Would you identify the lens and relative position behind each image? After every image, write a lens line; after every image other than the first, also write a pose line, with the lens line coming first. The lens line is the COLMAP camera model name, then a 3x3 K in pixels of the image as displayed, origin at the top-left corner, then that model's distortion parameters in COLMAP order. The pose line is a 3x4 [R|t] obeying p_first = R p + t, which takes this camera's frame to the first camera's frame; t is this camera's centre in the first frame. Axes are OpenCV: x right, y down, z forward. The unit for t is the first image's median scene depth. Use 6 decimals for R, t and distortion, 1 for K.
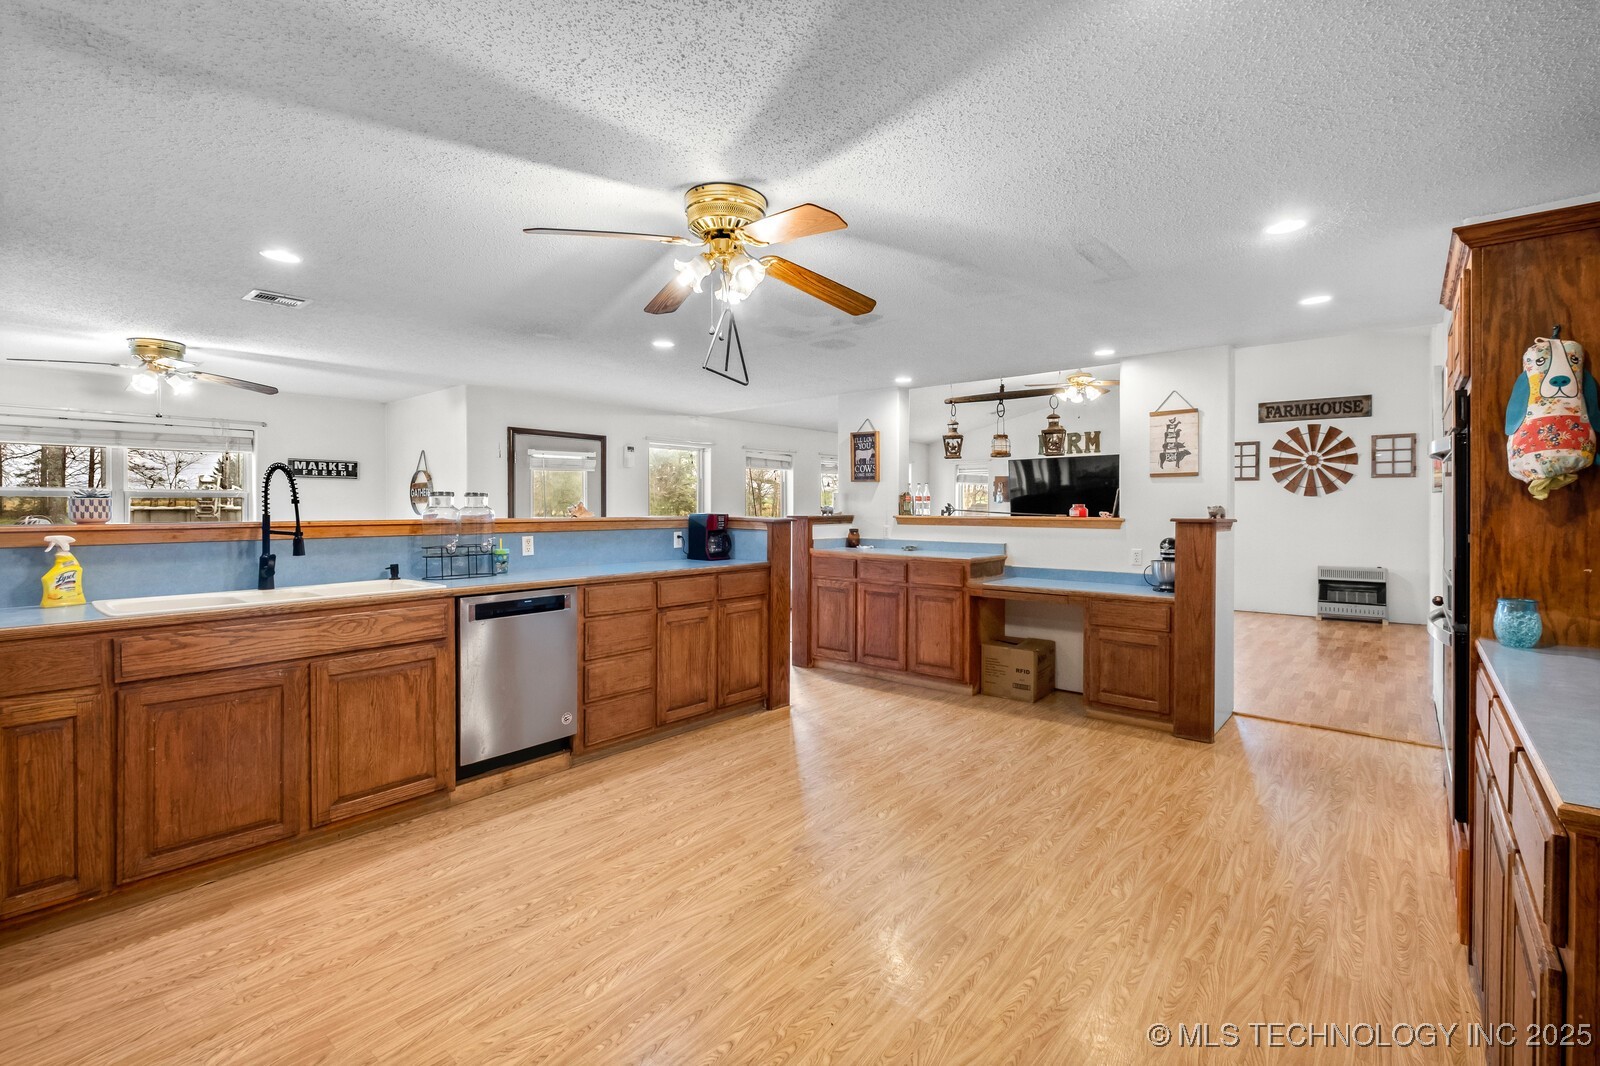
lens RADIAL K [[718.6, 0, 801.8], [0, 718.6, 516.4], [0, 0, 1]] dist [0.002721, -0.000038]
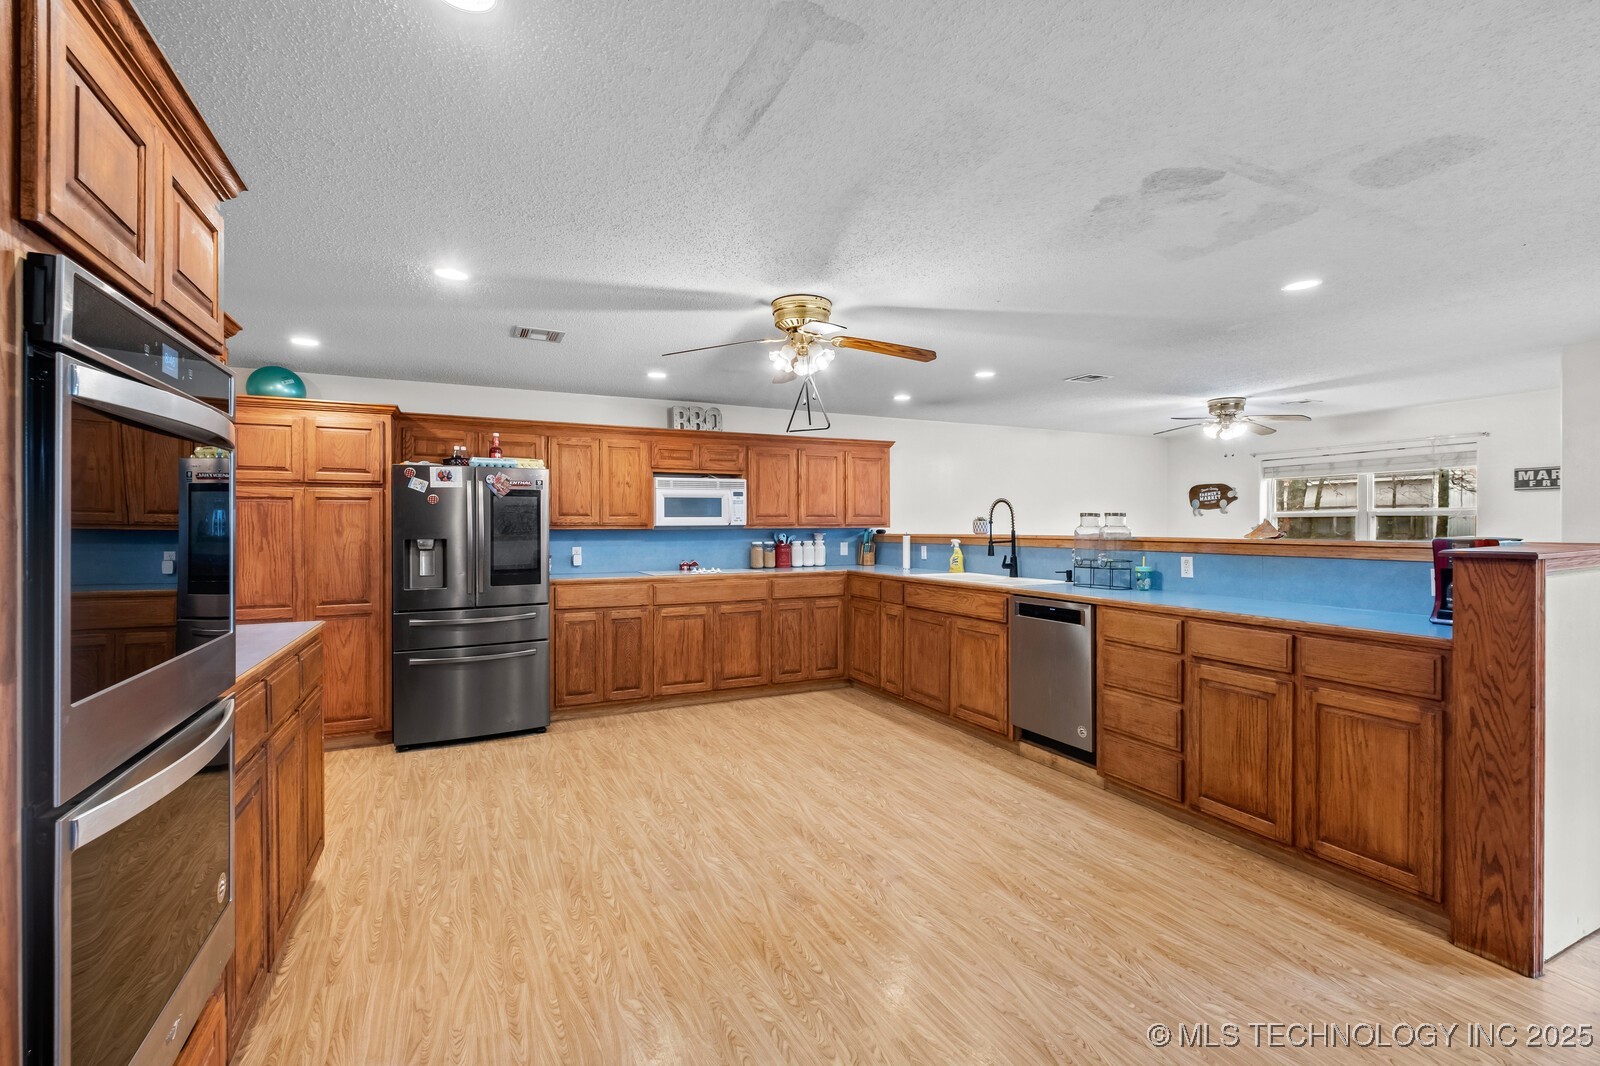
lens RADIAL K [[706.2, 0, 800.0], [0, 706.2, 533.0], [0, 0, 1]] dist [0.002820, -0.000105]
pose [[-0.416217, 0.009541, -0.909215, 0.869150], [-0.011020, 0.999819, 0.015536, -0.016101], [0.909199, 0.016486, -0.416036, 1.204519]]
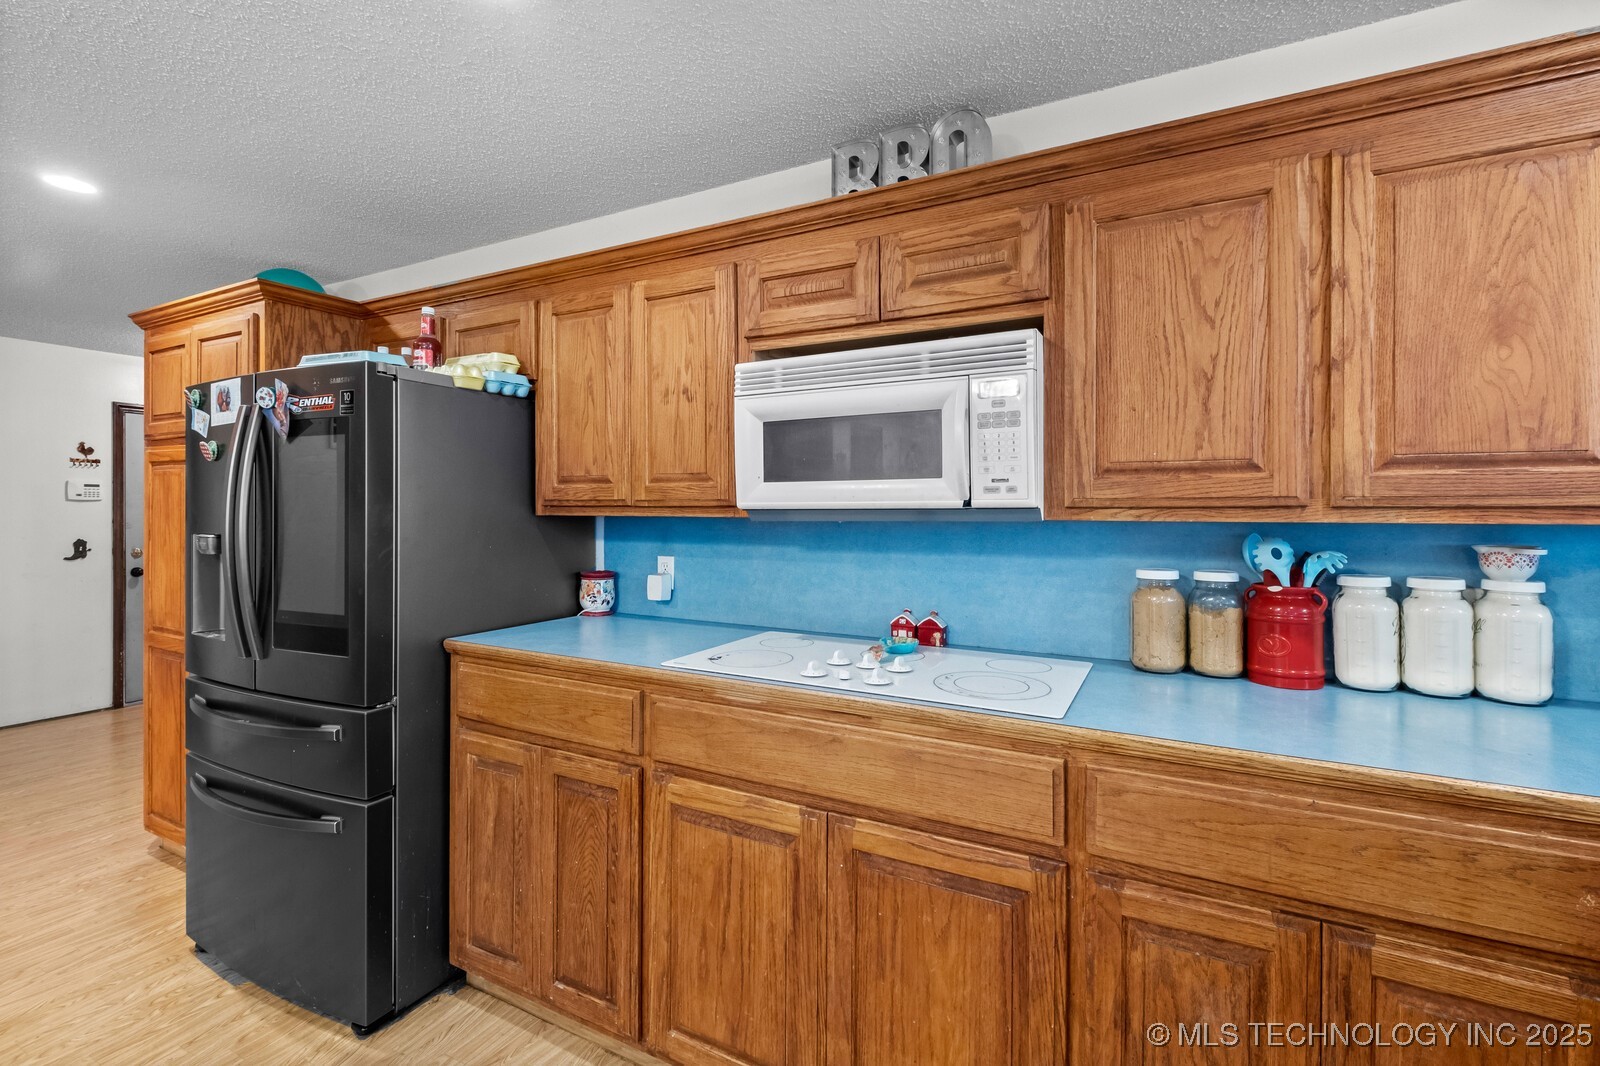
lens RADIAL K [[713.8, 0, 801.5], [0, 713.8, 507.9], [0, 0, 1]] dist [0.000209, -0.000378]
pose [[-0.977512, -0.001816, -0.210873, -0.494205], [-0.005200, 0.999866, 0.015497, -0.012626], [0.210816, 0.016245, -0.977391, 0.741231]]
